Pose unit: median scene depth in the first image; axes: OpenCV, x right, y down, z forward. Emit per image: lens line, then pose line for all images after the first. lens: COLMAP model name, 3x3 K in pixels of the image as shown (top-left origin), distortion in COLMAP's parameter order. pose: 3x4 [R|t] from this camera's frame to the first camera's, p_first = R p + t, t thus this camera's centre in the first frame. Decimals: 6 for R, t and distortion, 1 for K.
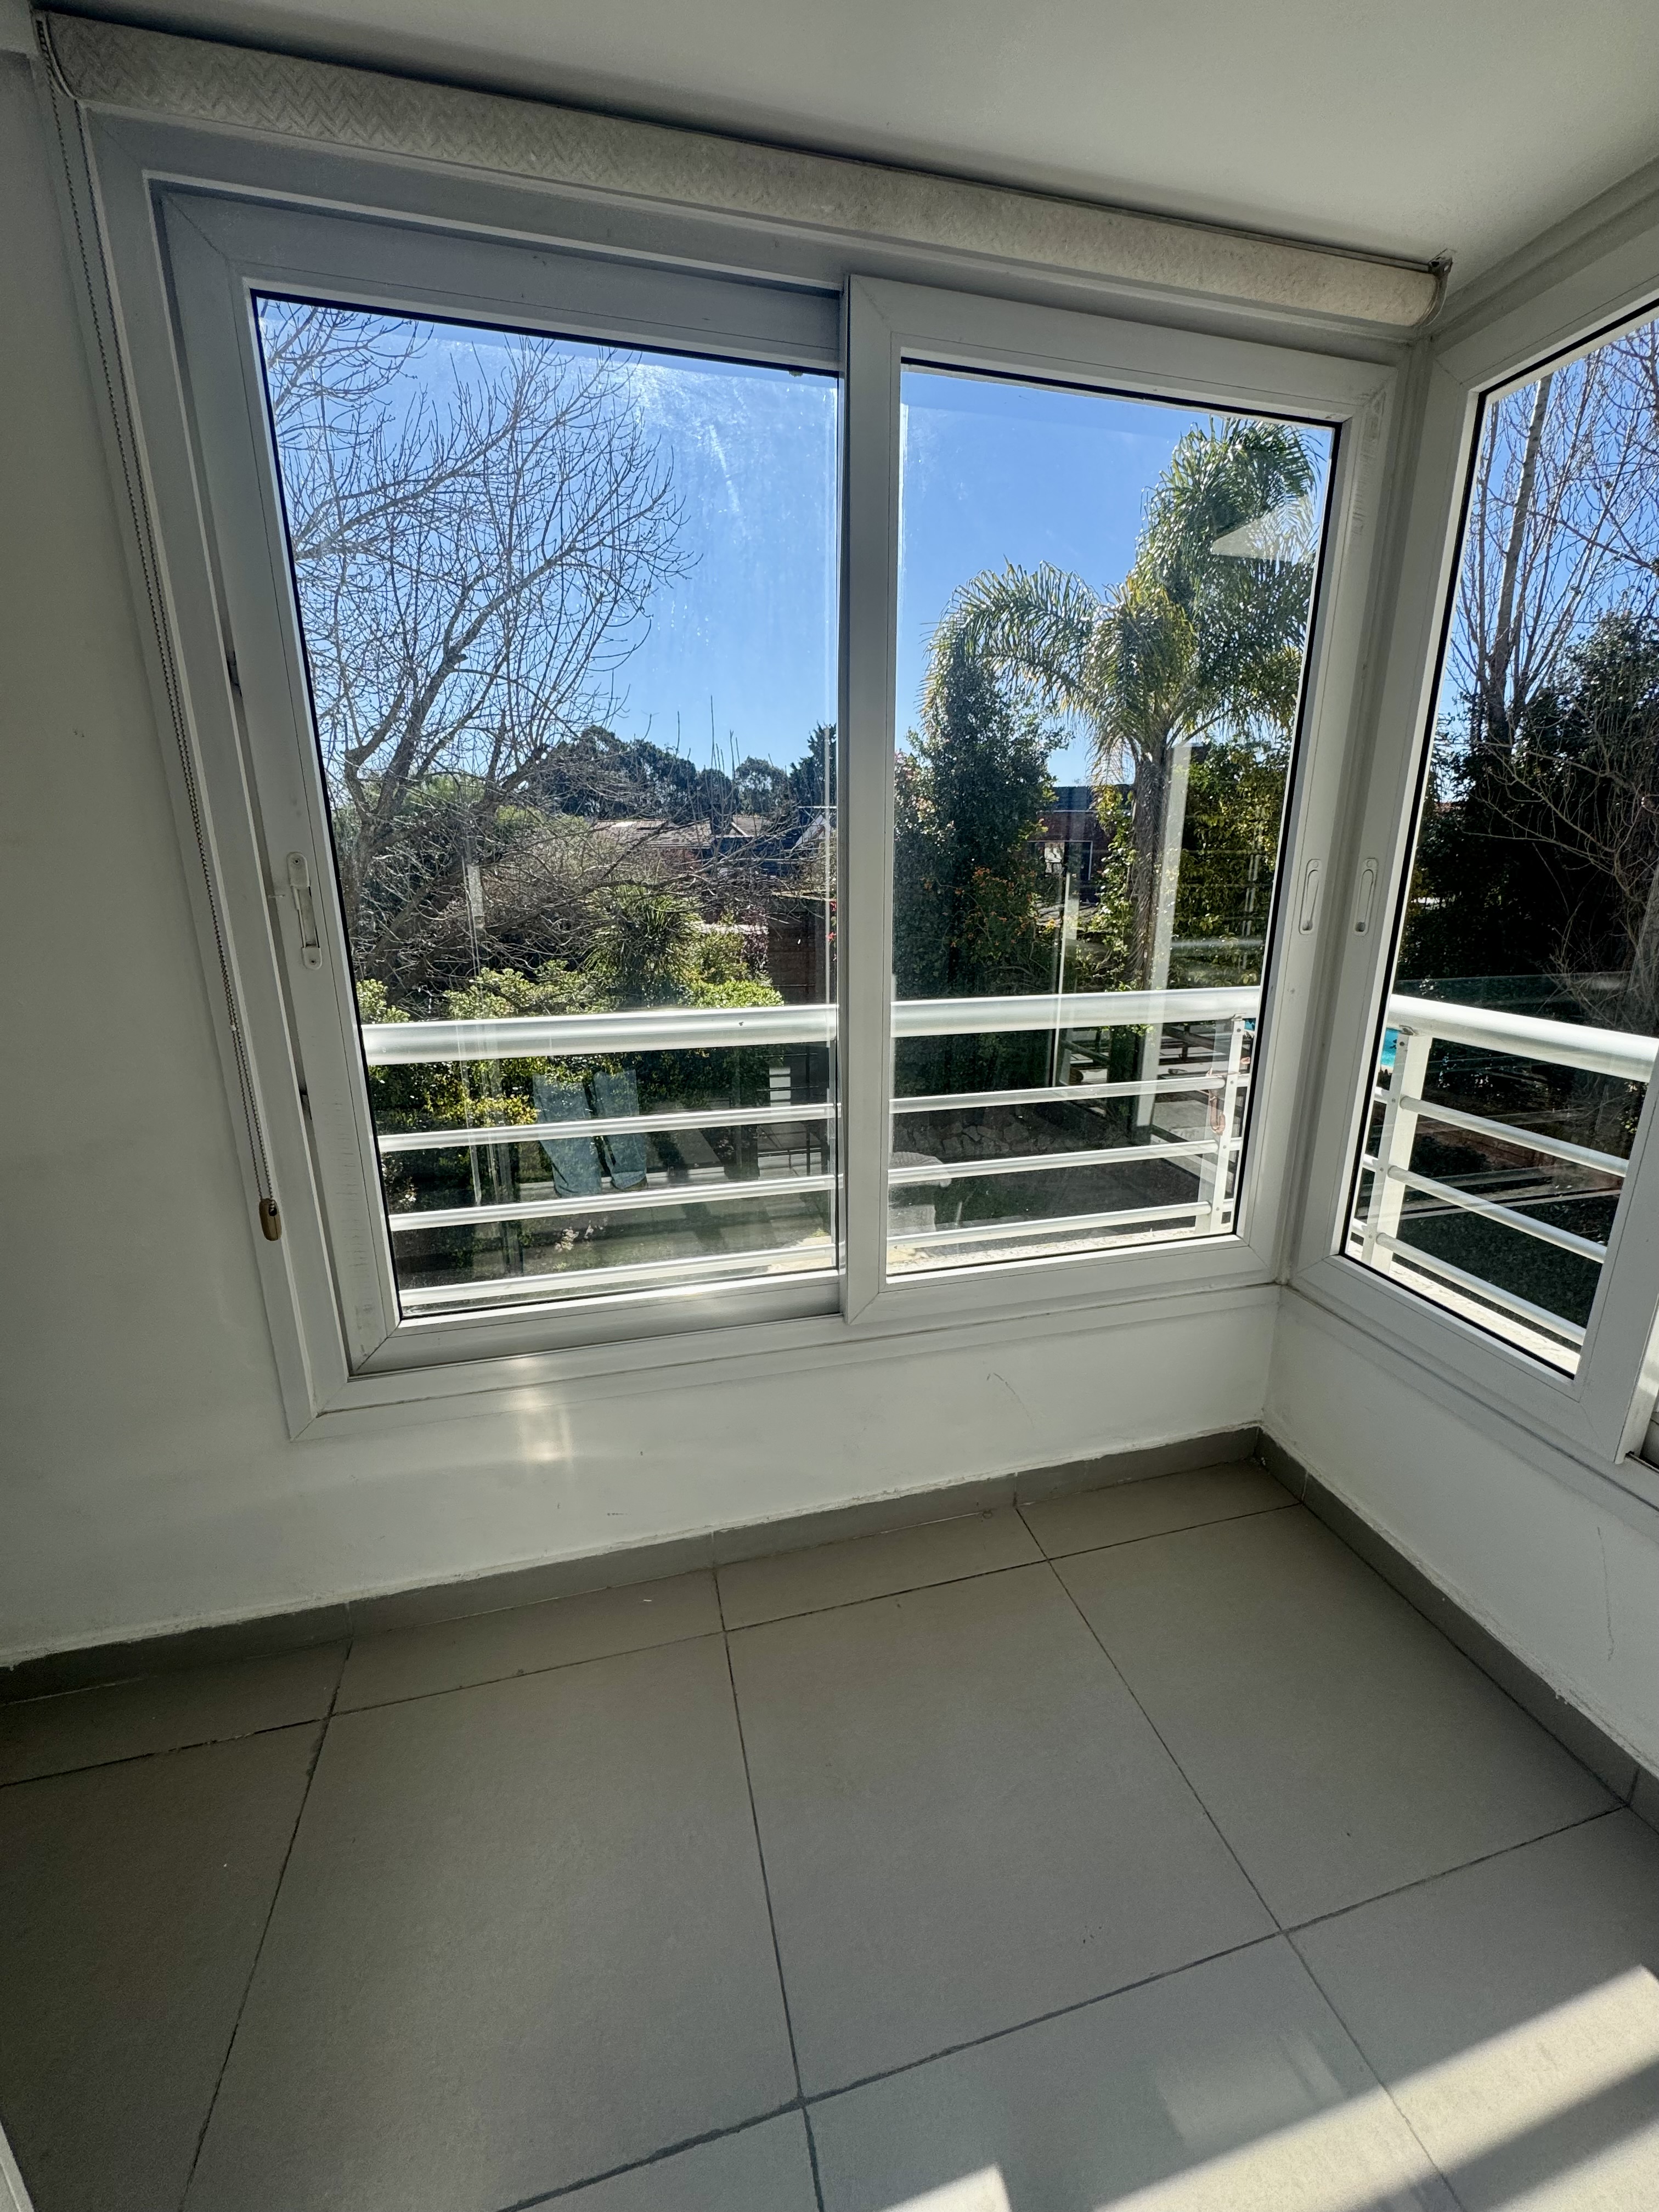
lens RADIAL K [[880.1, 0, 829.5], [0, 880.1, 1106.0], [0, 0, 1]] dist [-0.000068, 0.000061]
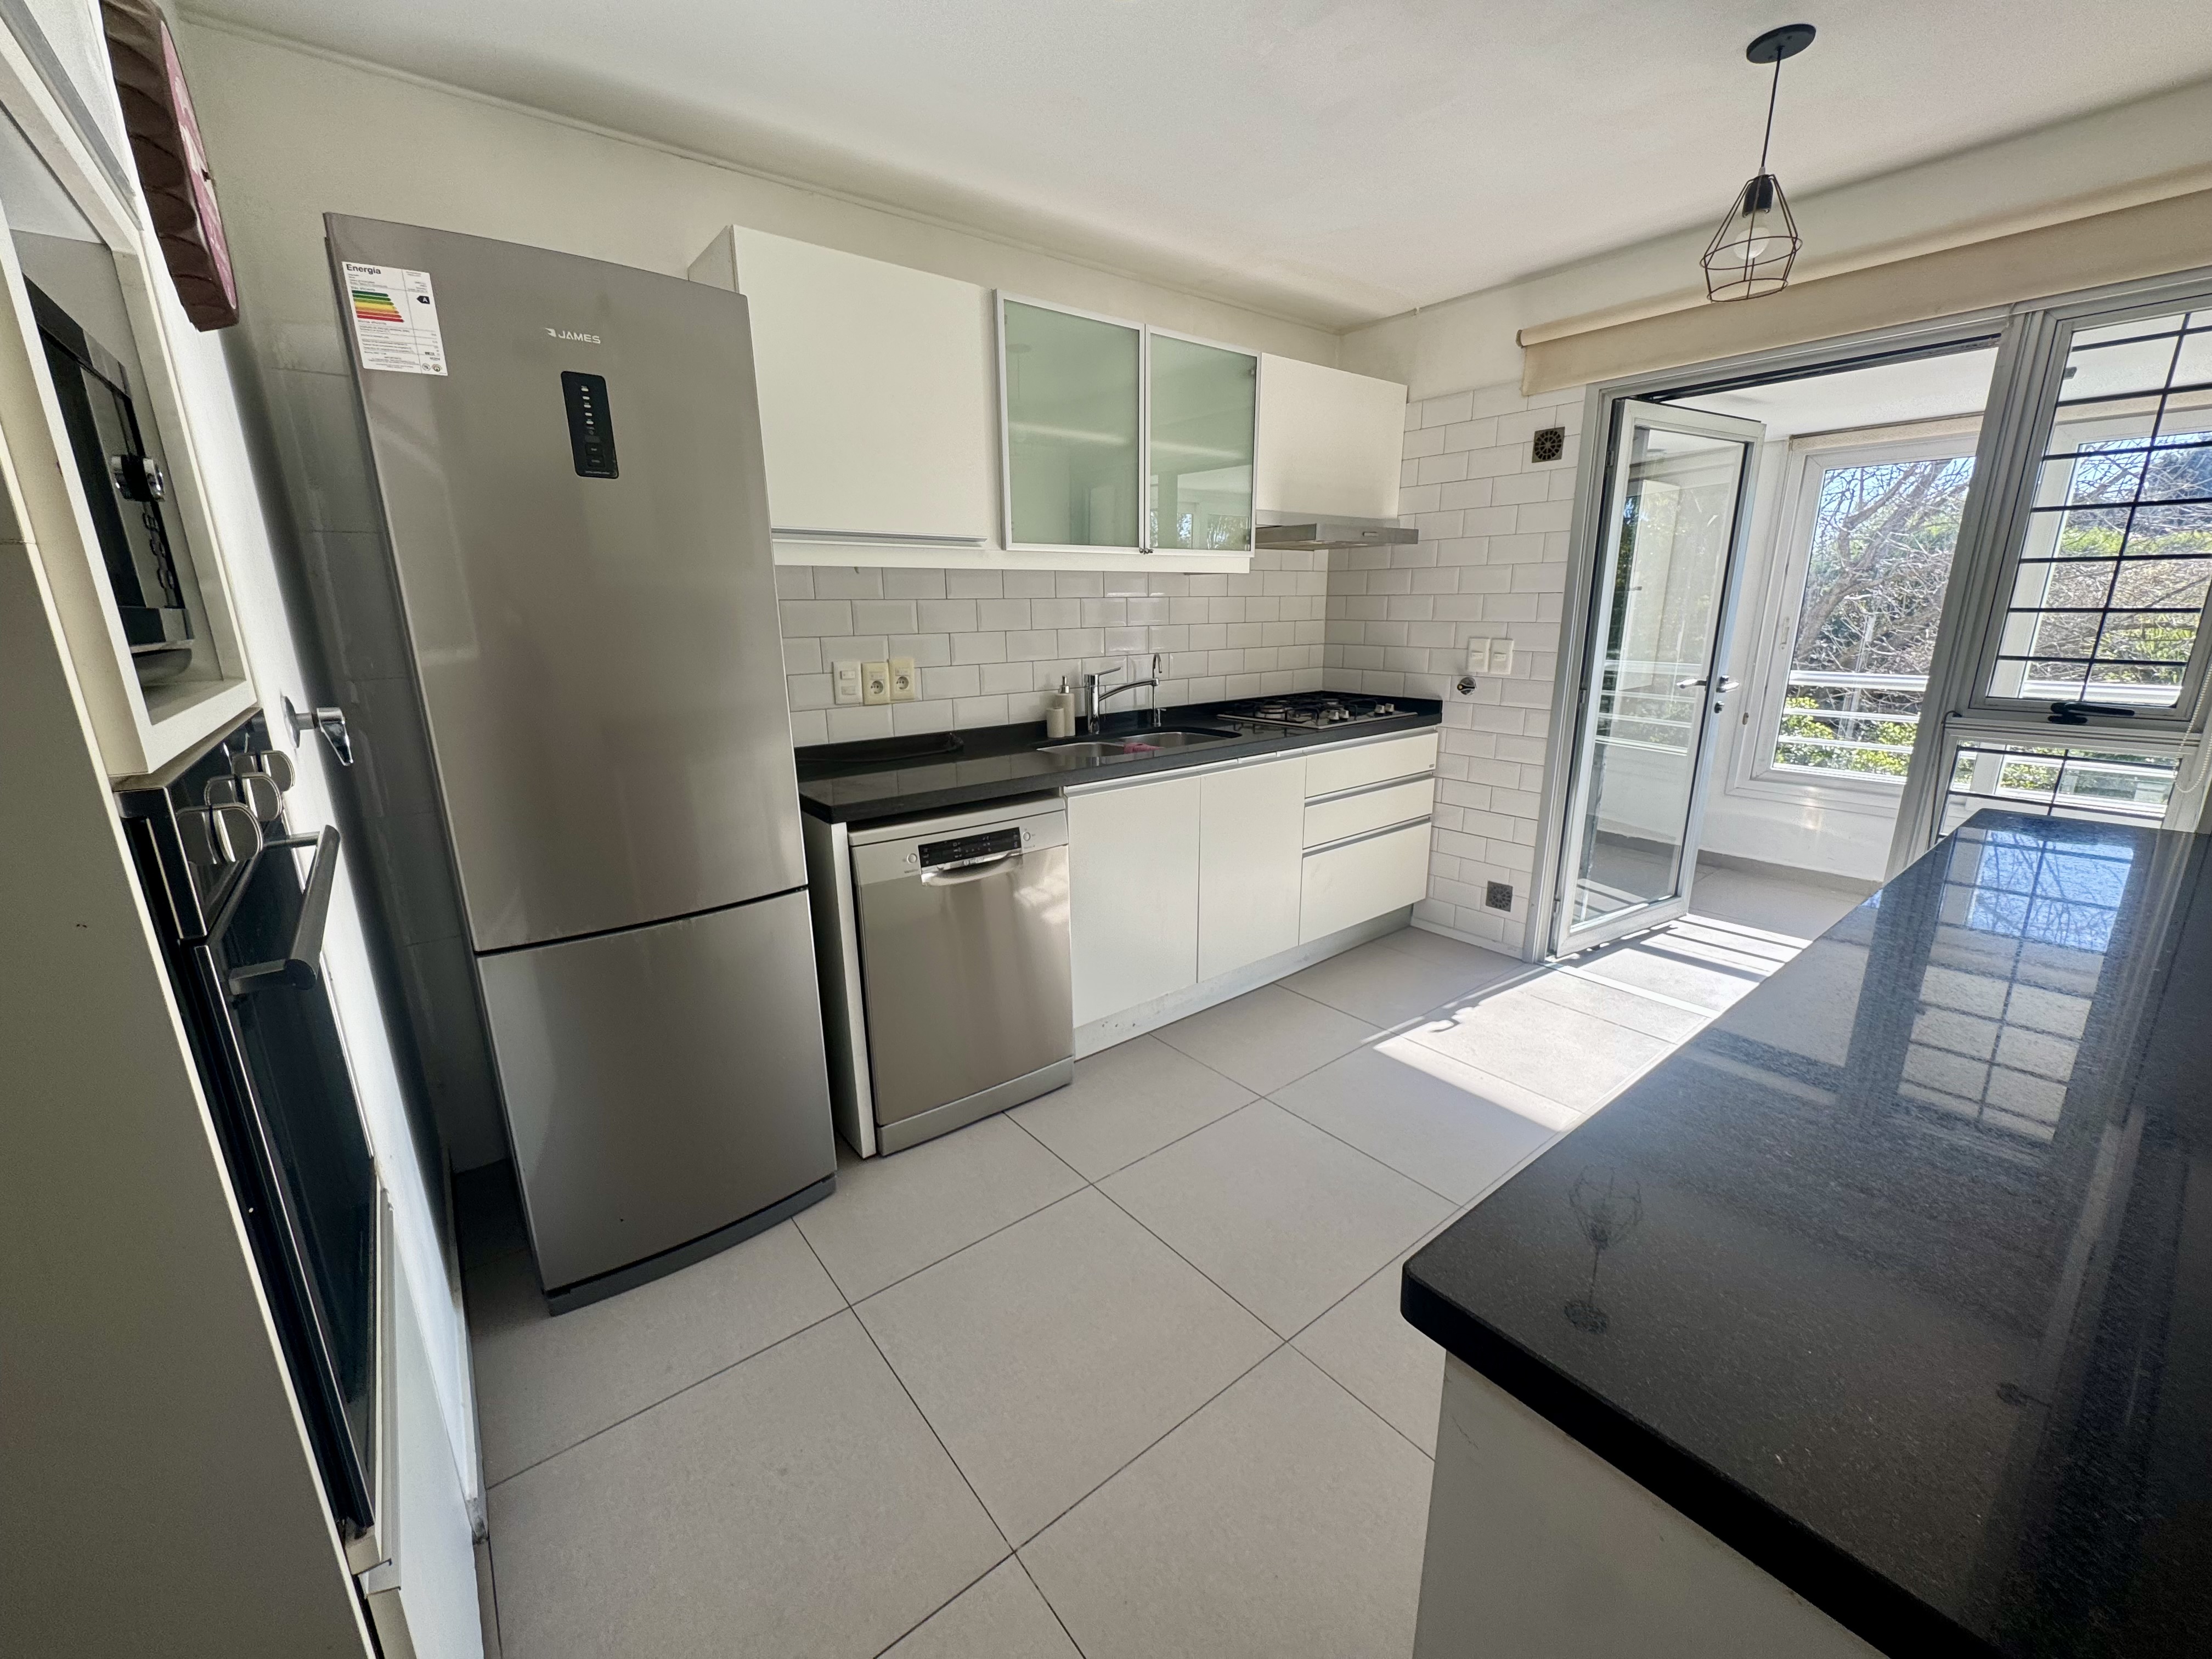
lens RADIAL K [[880.1, 0, 1106.0], [0, 880.1, 829.5], [0, 0, 1]] dist [-0.000068, 0.000061]
pose [[0.403778, 0.224471, -0.886891, 1.308893], [-0.233615, 0.962590, 0.137271, 0.552515], [0.884526, 0.151764, 0.441113, -2.313957]]
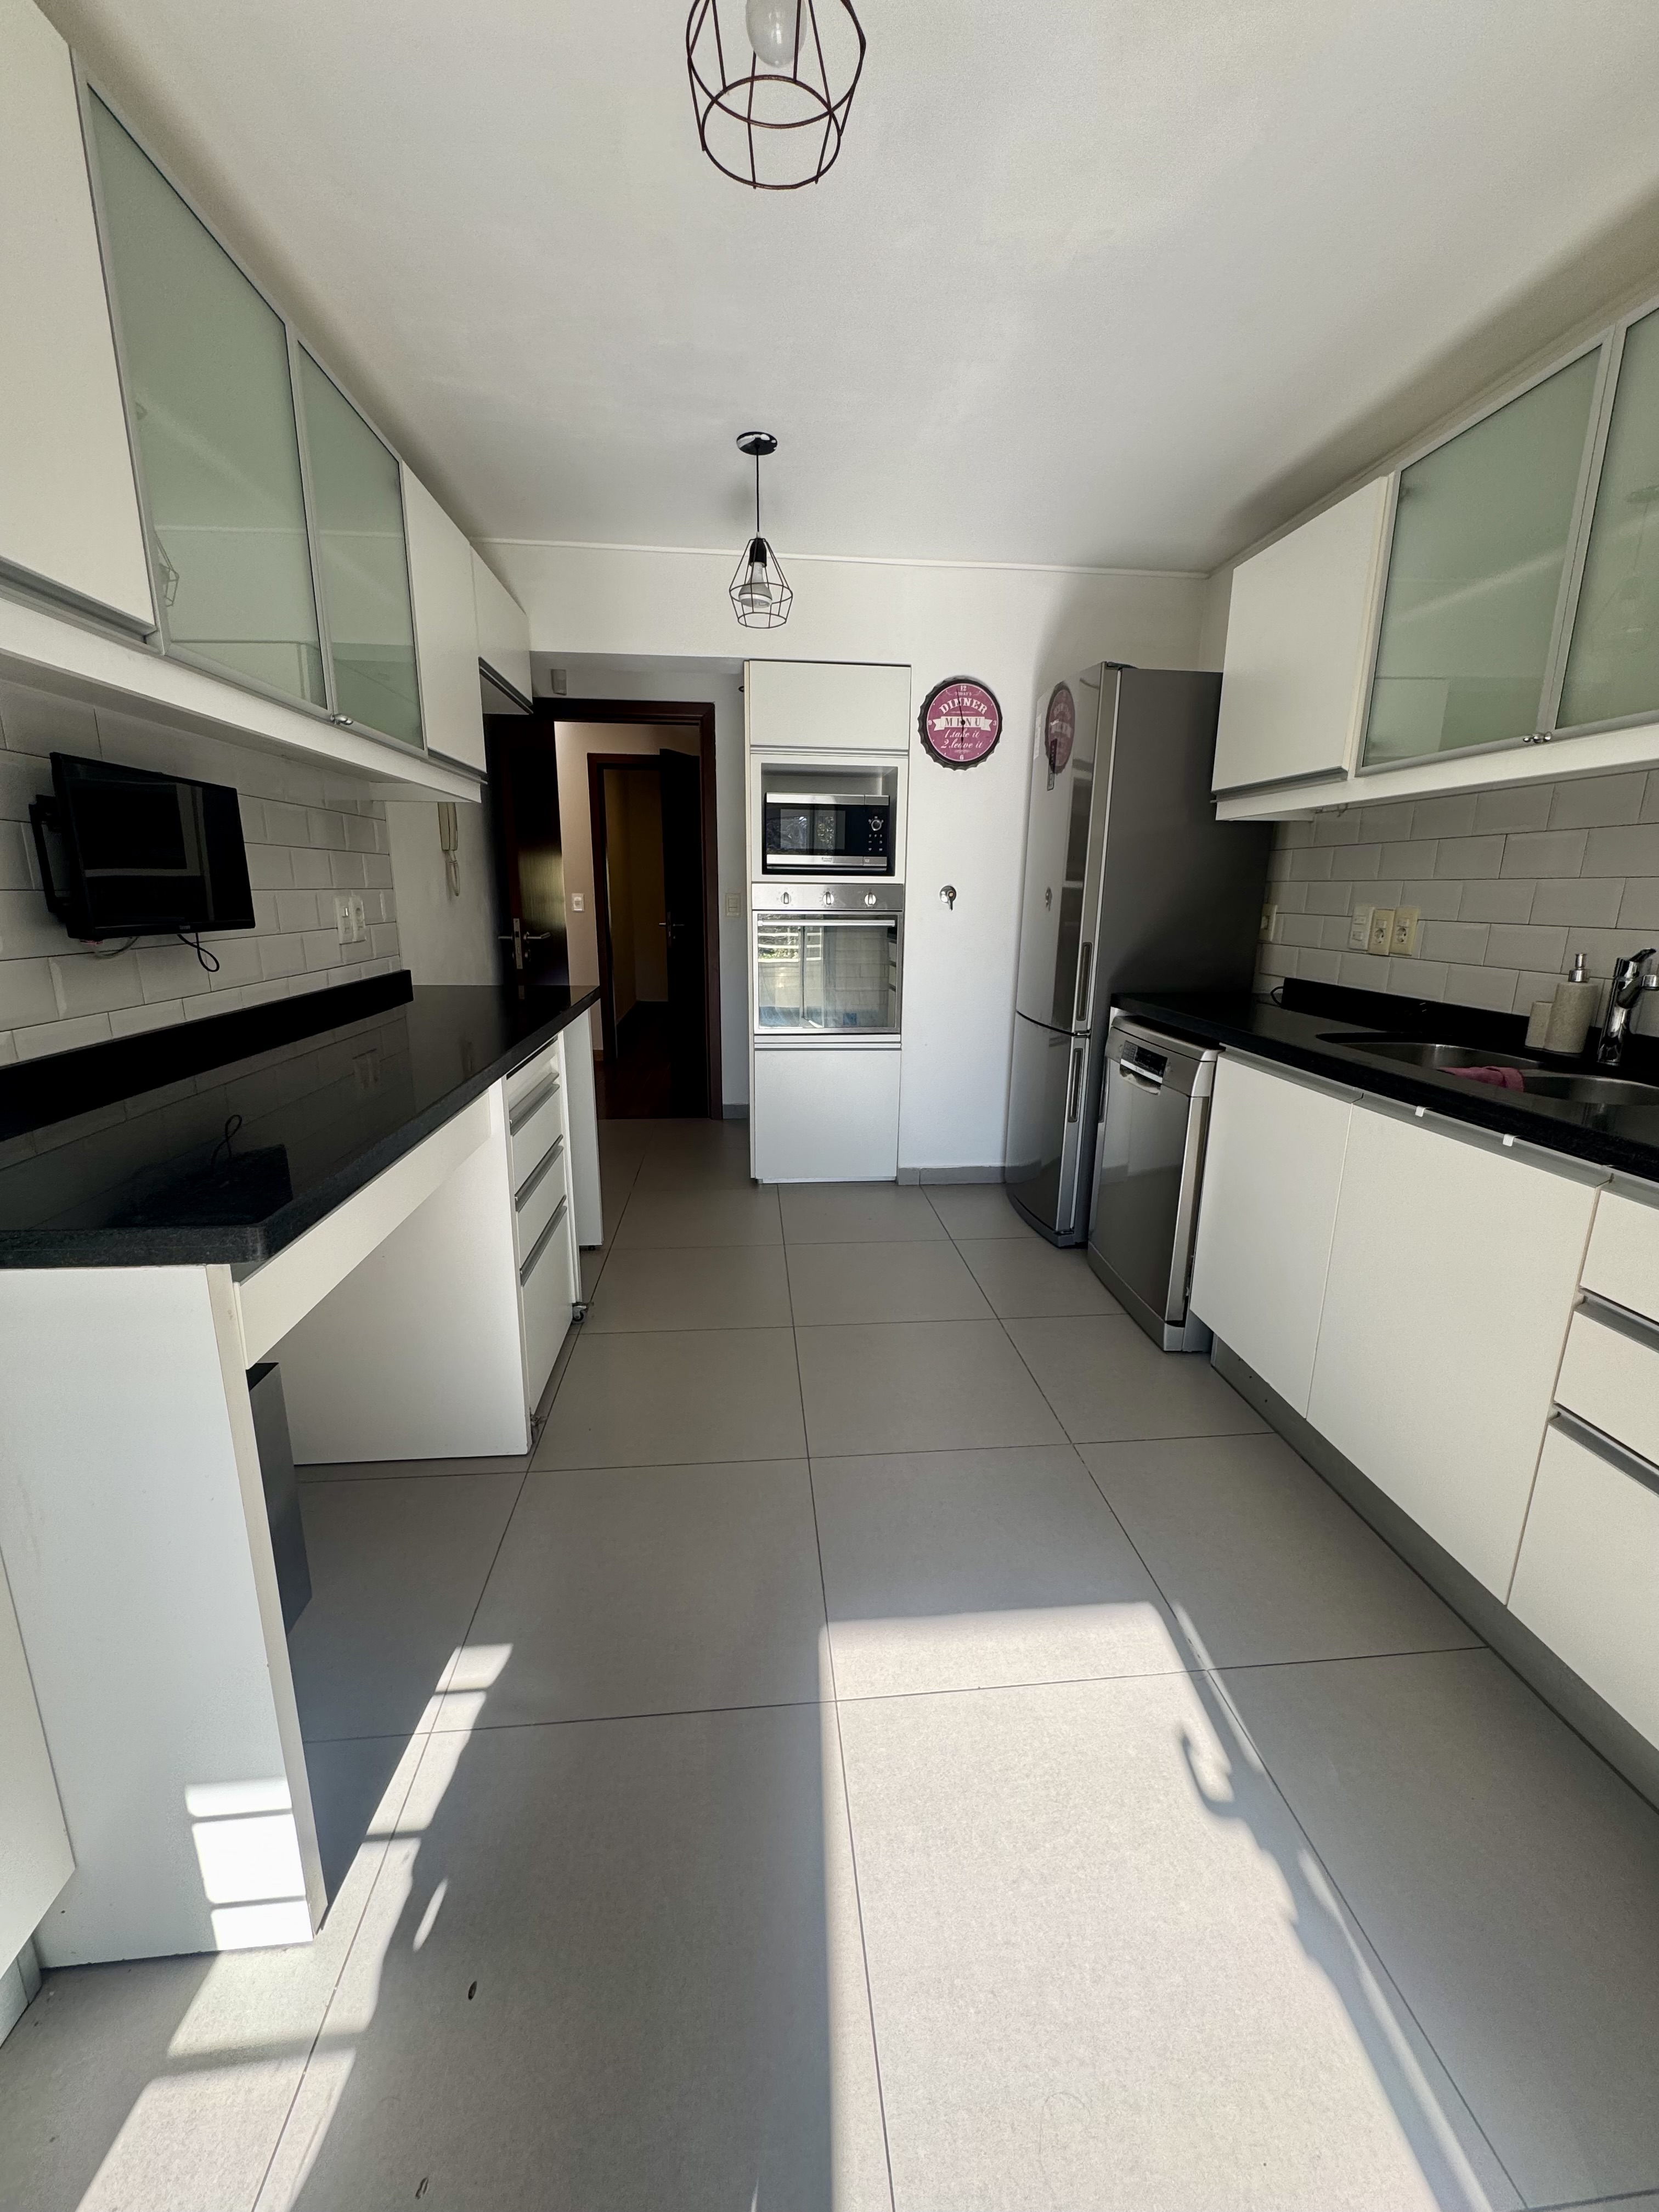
lens RADIAL K [[880.1, 0, 829.5], [0, 880.1, 1106.0], [0, 0, 1]] dist [-0.000068, 0.000061]
pose [[-0.986605, -0.045105, 0.156769, -0.545975], [0.036891, 0.874424, 0.483759, -0.286133], [-0.158902, 0.483062, -0.861047, 1.271263]]
